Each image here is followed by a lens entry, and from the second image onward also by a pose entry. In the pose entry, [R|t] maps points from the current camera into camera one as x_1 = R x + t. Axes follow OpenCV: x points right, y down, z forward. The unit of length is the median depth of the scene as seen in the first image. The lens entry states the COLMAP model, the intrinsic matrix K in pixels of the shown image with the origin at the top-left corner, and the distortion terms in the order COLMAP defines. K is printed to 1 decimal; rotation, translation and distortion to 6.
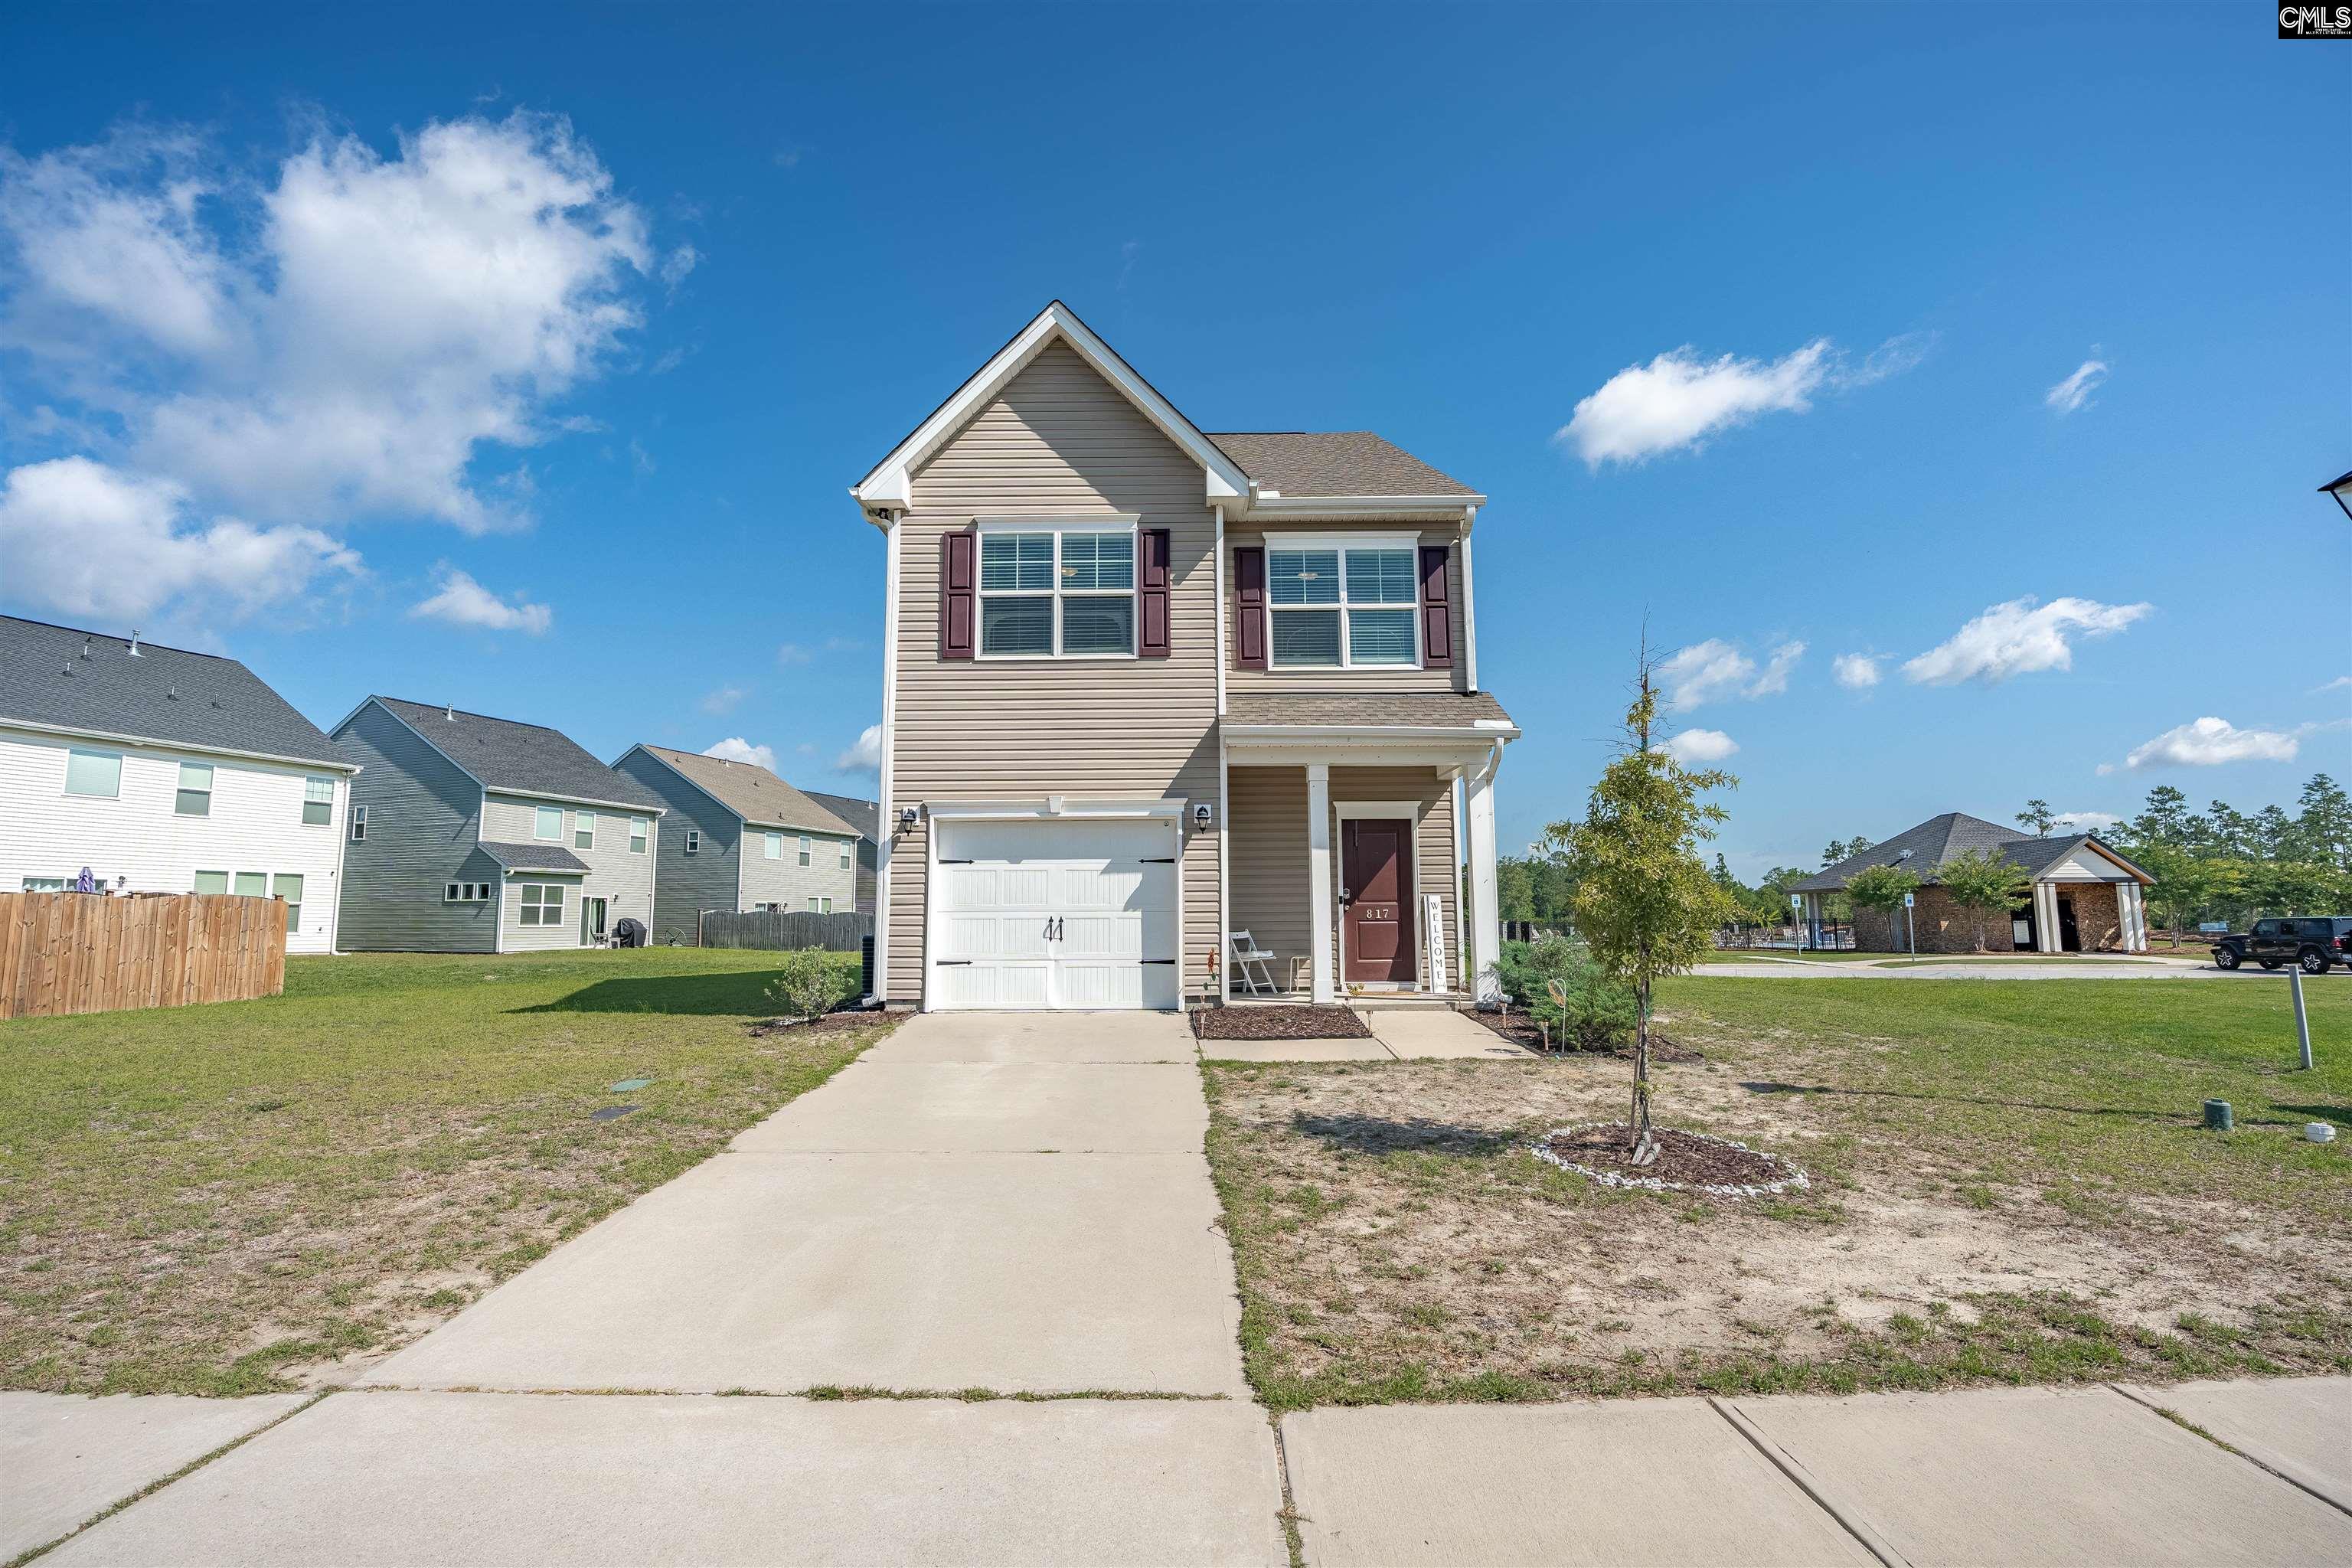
lens RADIAL K [[1085.0, 0, 1150.7], [0, 1085.0, 787.1], [0, 0, 1]] dist [-0.024381, 0.001274]
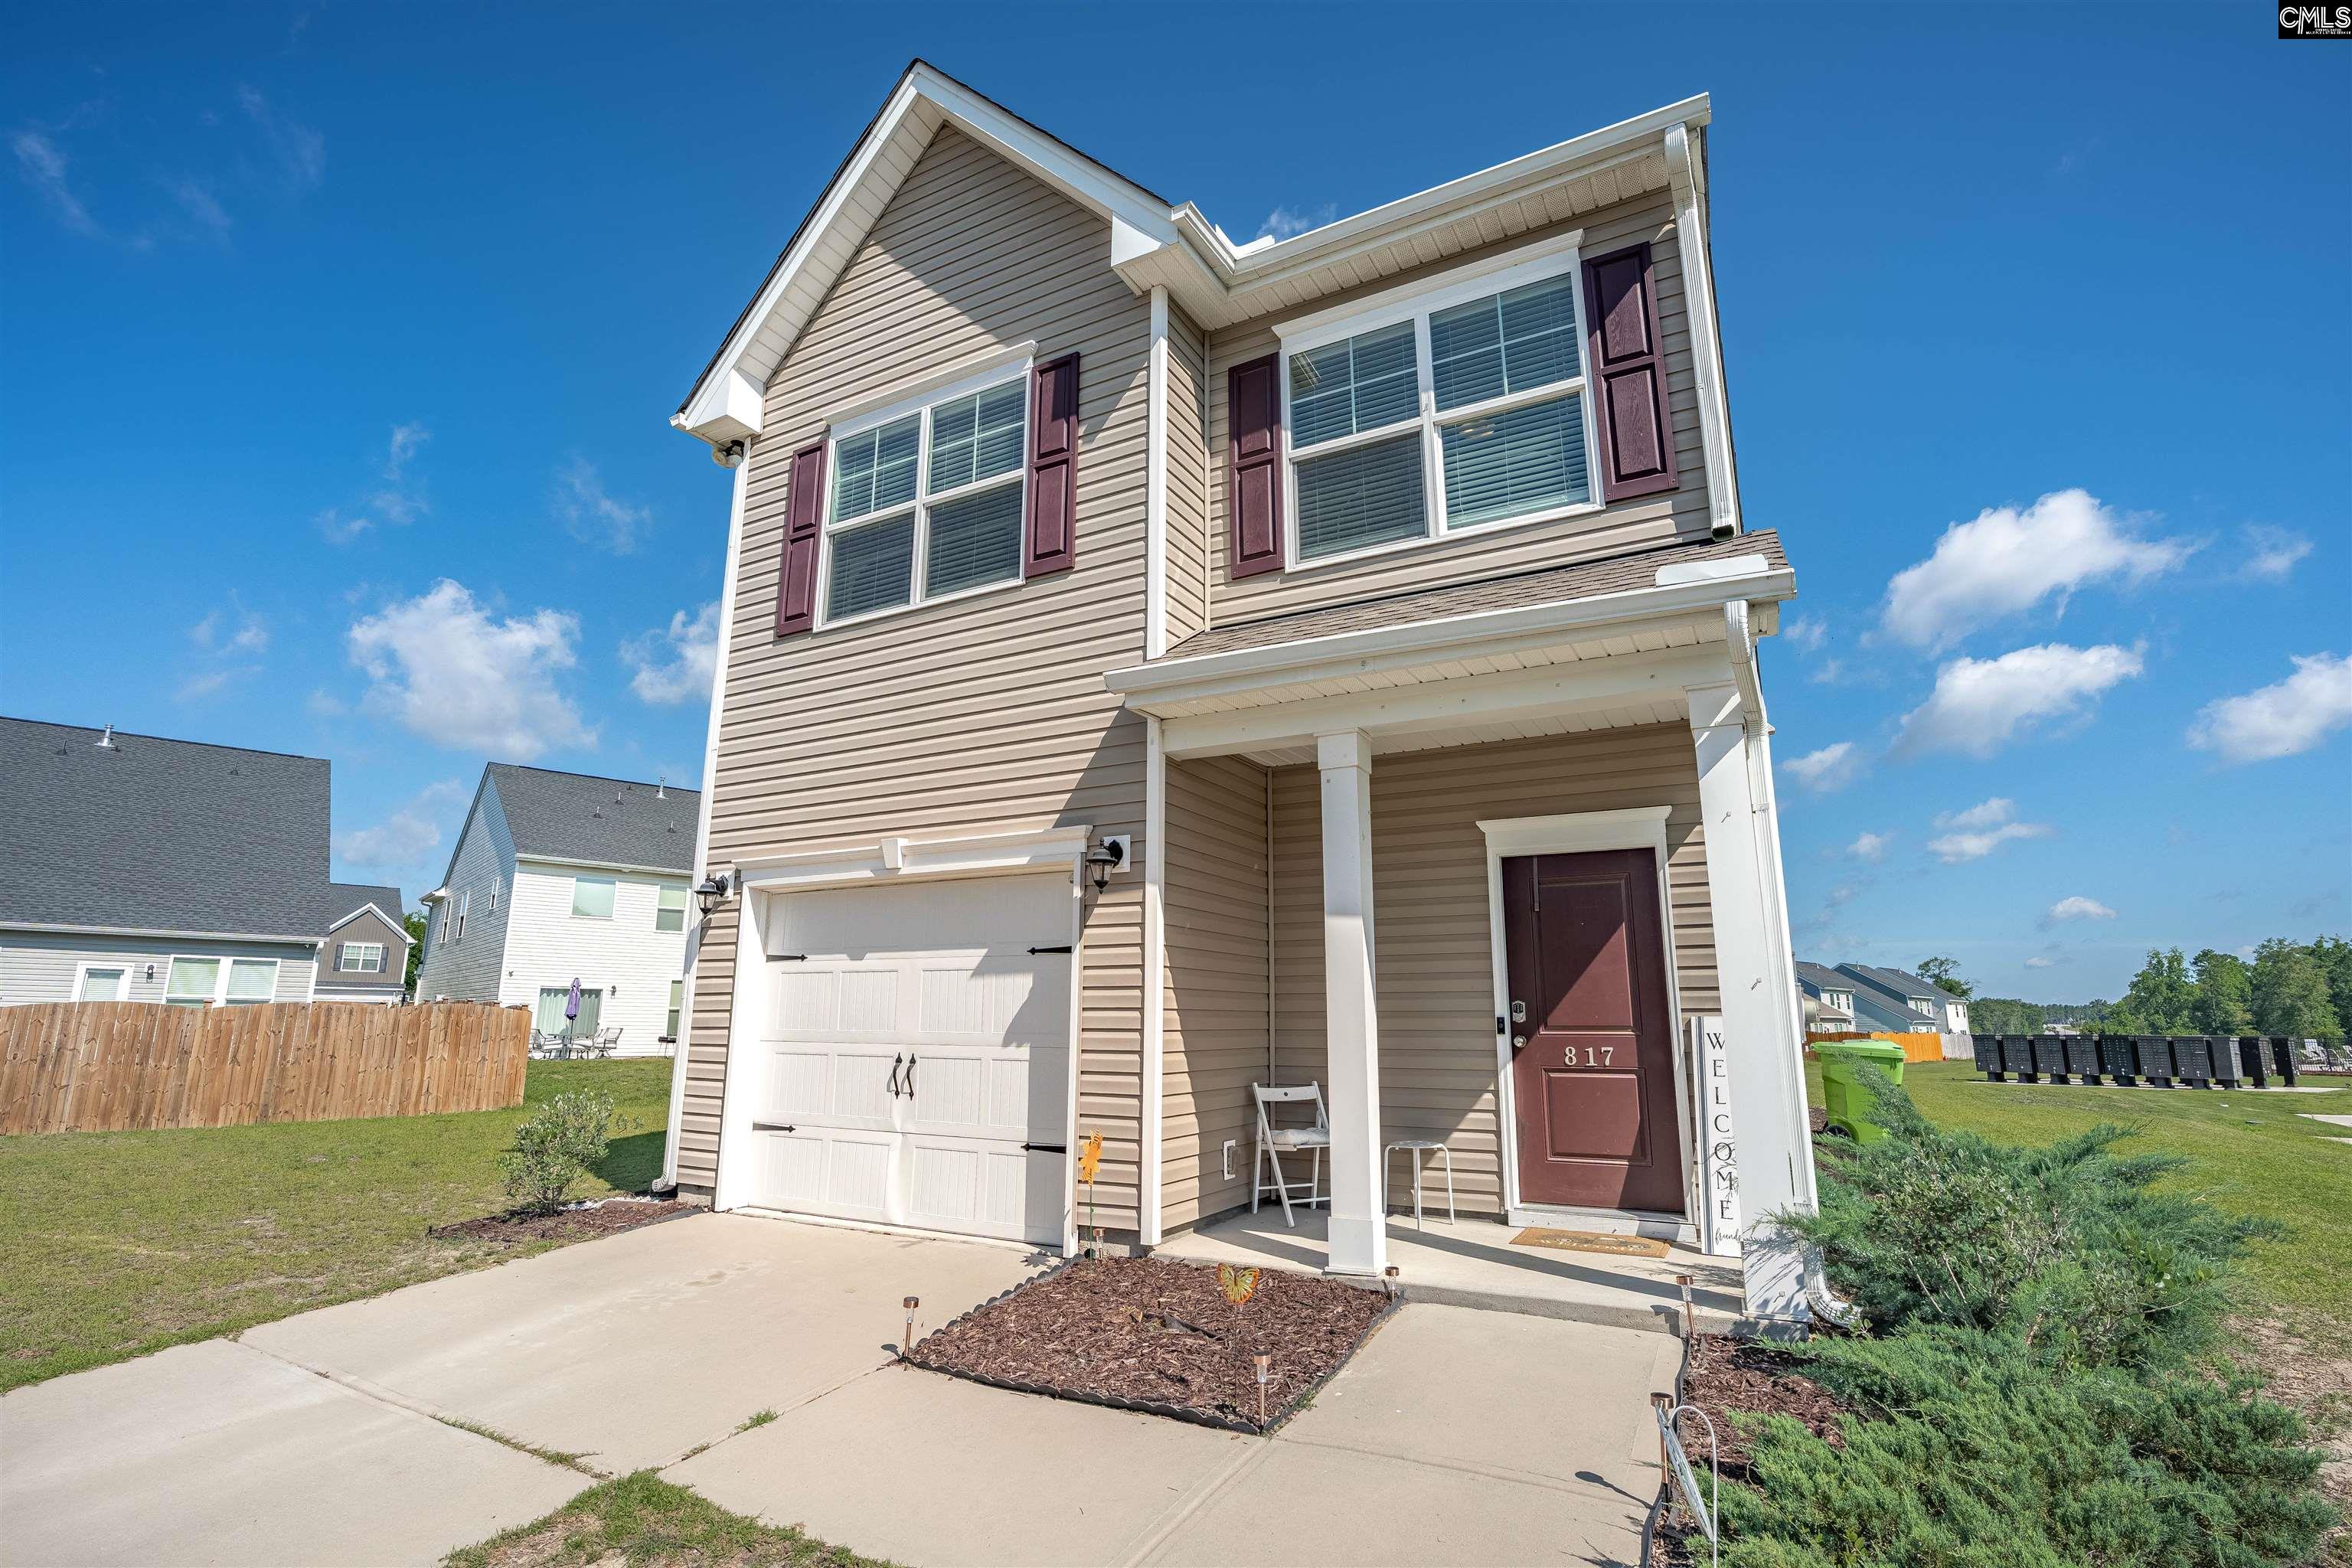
lens RADIAL K [[1085.0, 0, 1174.4], [0, 1085.0, 788.1], [0, 0, 1]] dist [-0.024381, 0.001274]
pose [[0.884016, -0.089399, -0.458828, 0.286152], [0.046934, 0.993557, -0.103161, 0.044142], [0.465094, 0.069662, 0.882516, 0.525112]]
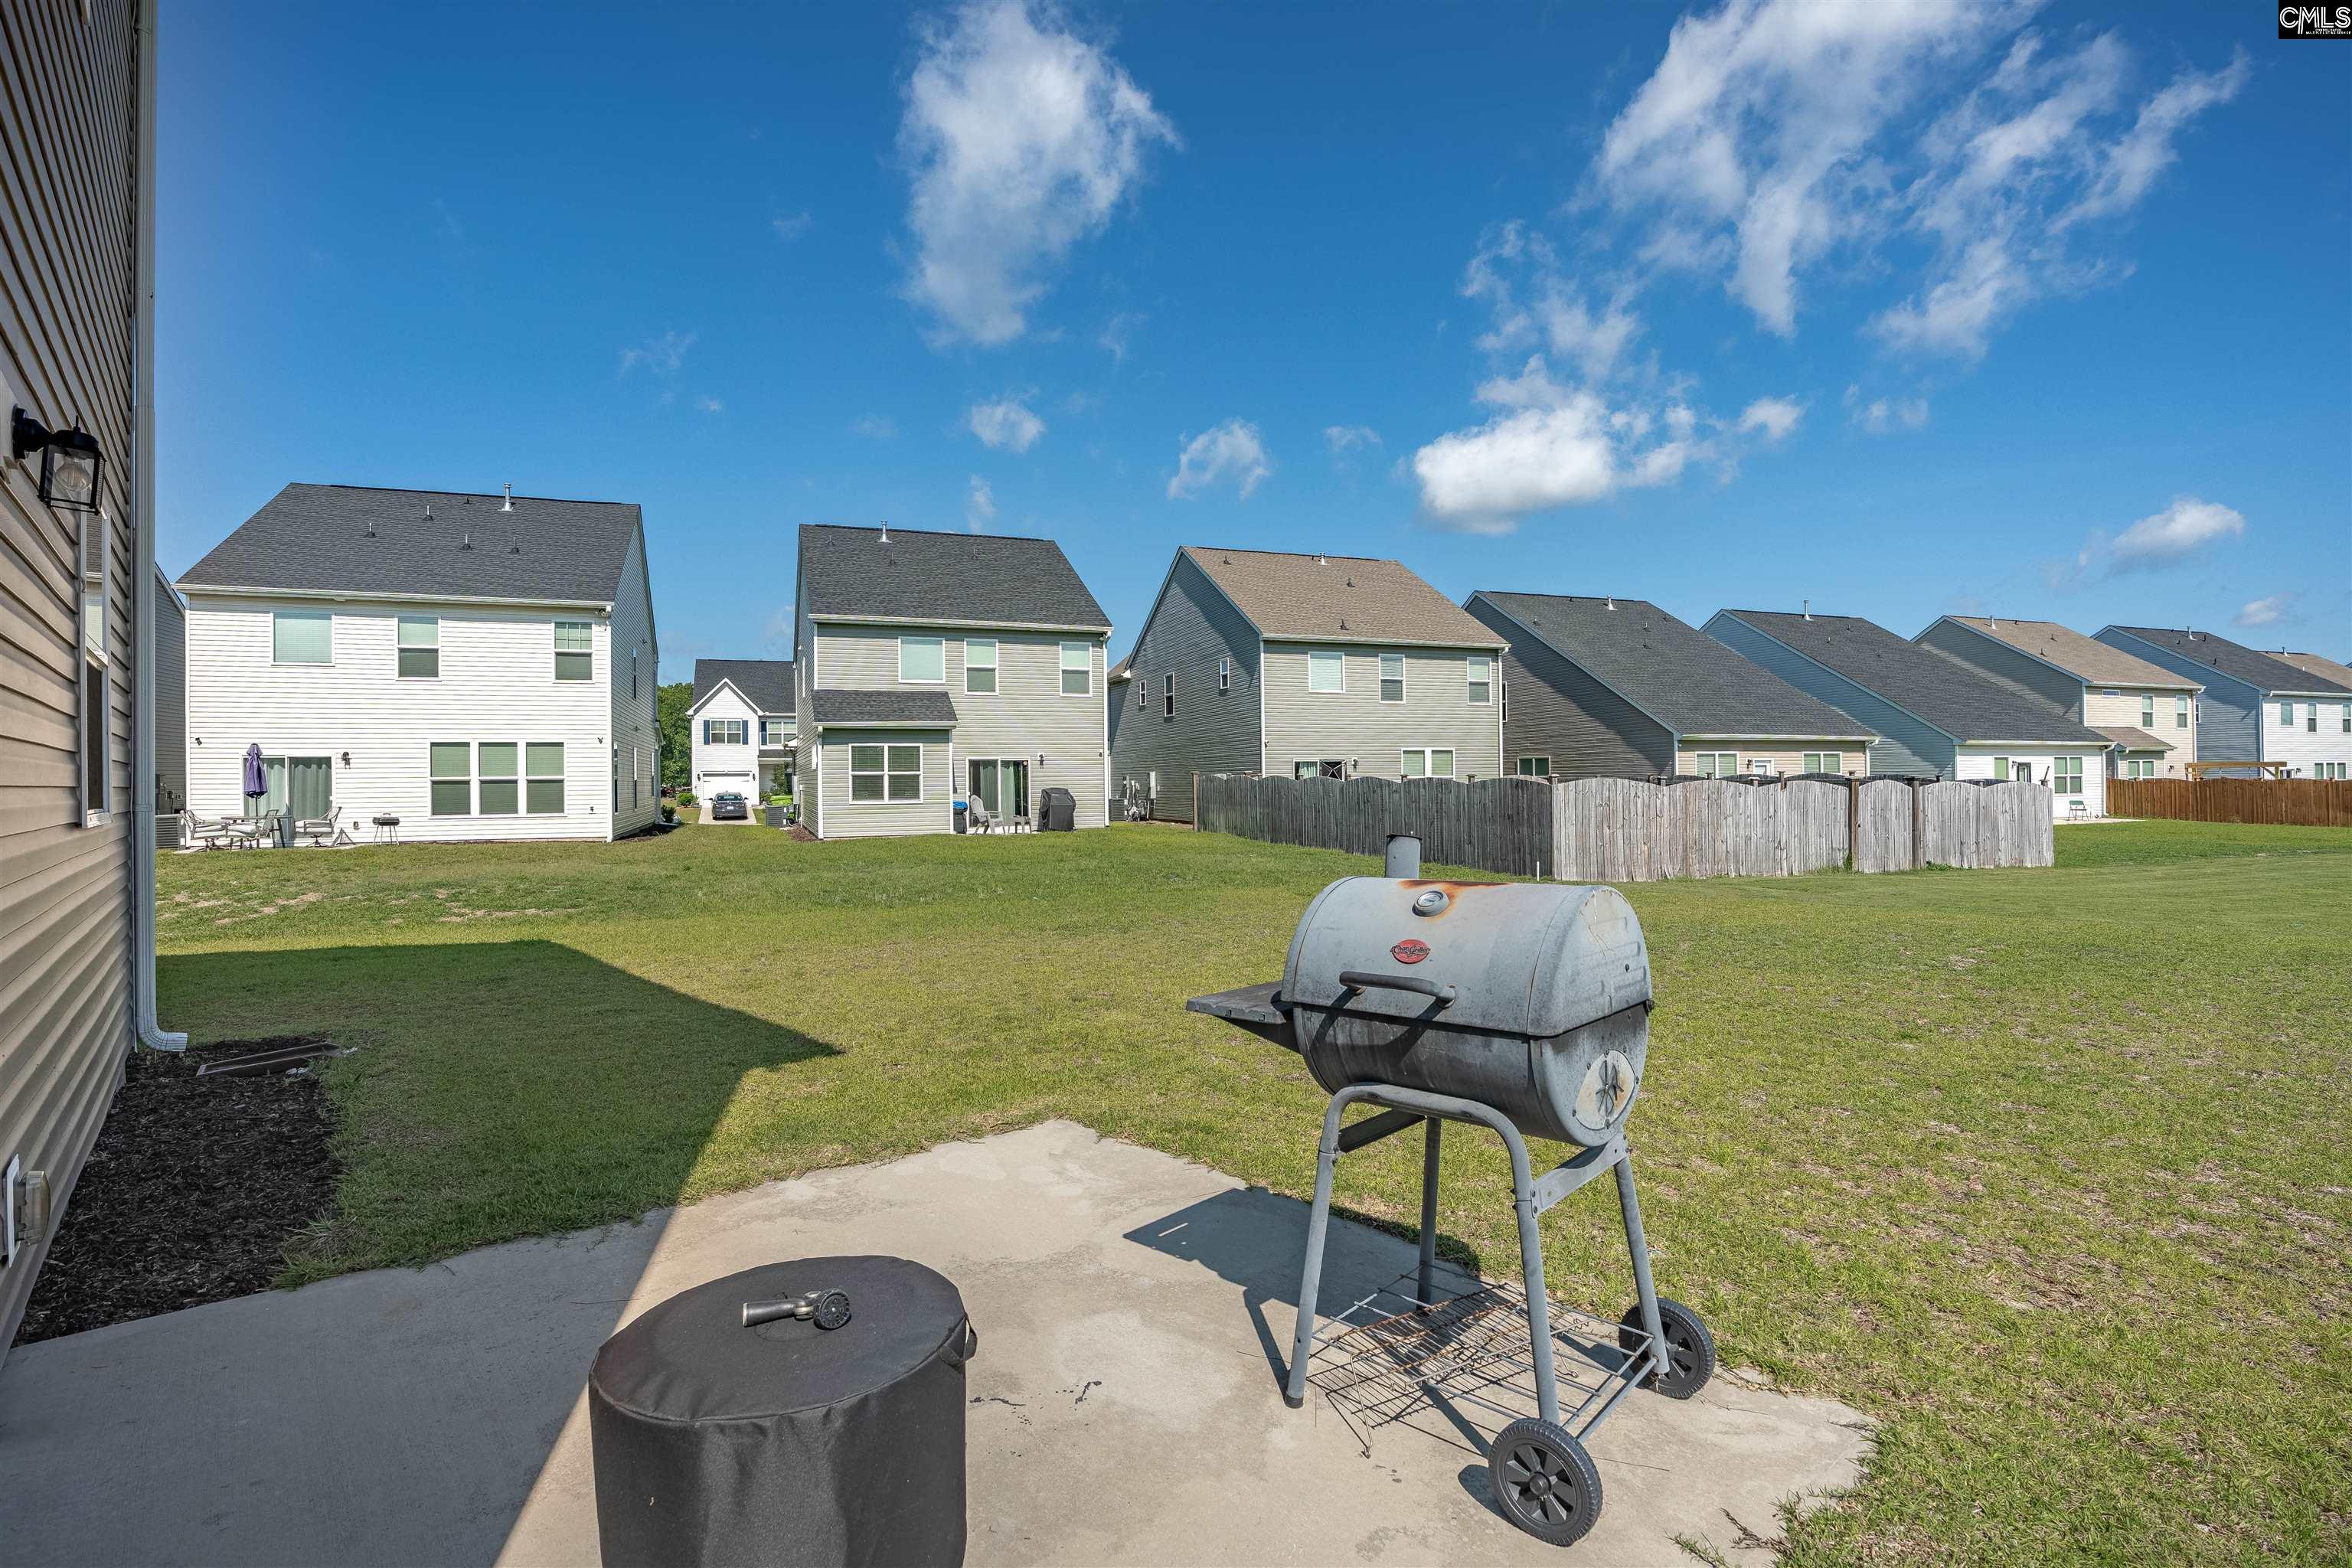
lens RADIAL K [[1151.6, 0, 1183.3], [0, 1151.6, 784.1], [0, 0, 1]] dist [-0.000593, -0.000042]
pose [[0.657001, -0.002987, -0.753884, 0.459825], [0.101692, 0.991204, 0.084695, 0.223785], [0.747000, -0.132309, 0.651526, 2.001949]]
